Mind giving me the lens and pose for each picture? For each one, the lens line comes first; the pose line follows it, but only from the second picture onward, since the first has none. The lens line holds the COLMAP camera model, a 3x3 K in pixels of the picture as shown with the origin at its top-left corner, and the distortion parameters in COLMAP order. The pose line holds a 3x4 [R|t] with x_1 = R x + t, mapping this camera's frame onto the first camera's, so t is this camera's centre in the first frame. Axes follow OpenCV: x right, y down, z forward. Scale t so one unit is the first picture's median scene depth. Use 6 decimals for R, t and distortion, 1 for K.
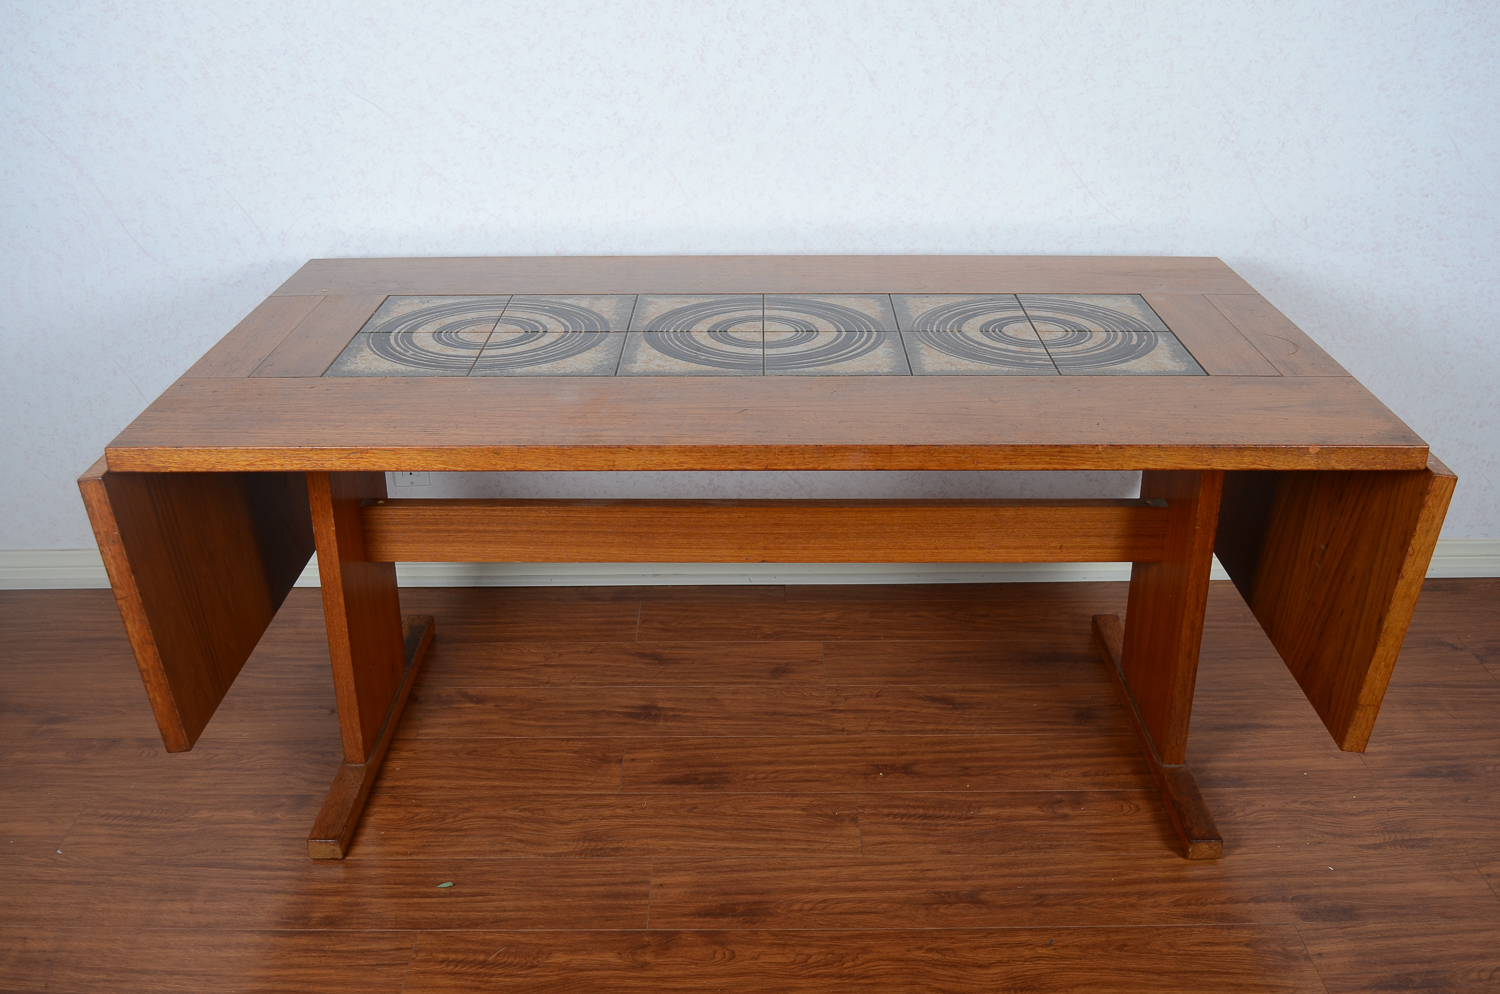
lens RADIAL K [[1469.6, 0, 750.0], [0, 1469.6, 497.0], [0, 0, 1]] dist [-0.072199, 0.002349]
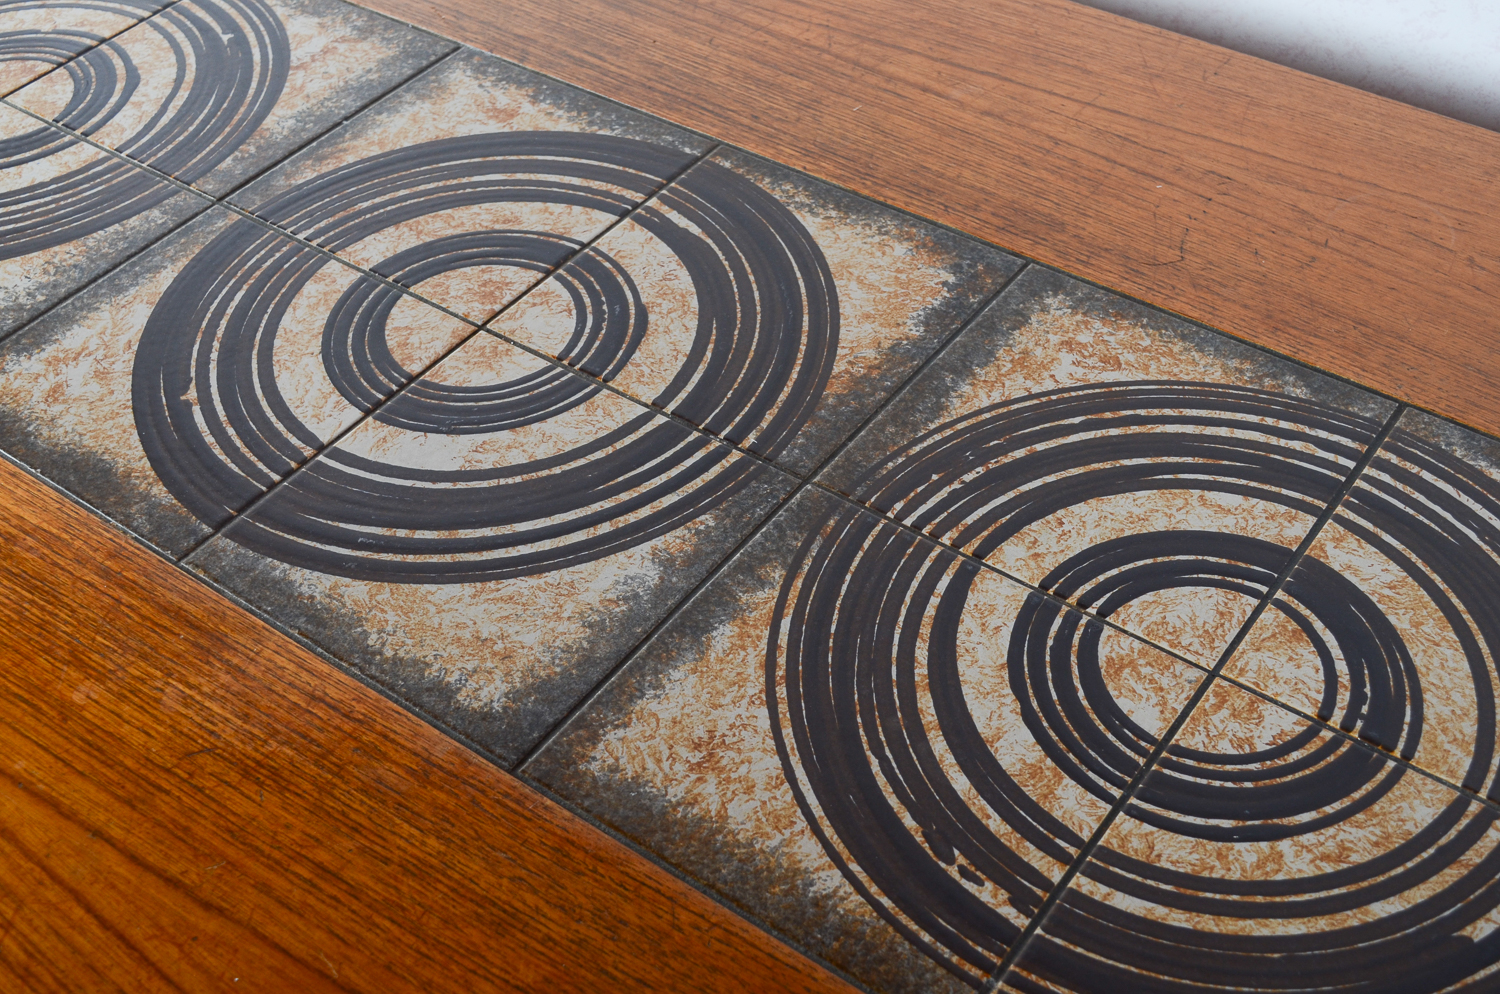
lens RADIAL K [[1830.3, 0, 750.0], [0, 1830.3, 497.0], [0, 0, 1]] dist [-0.051482, -0.022824]
pose [[0.808519, 0.386099, -0.444099, 0.263375], [-0.203846, 0.891701, 0.404125, -0.261870], [0.552036, -0.236215, 0.799662, 0.686984]]
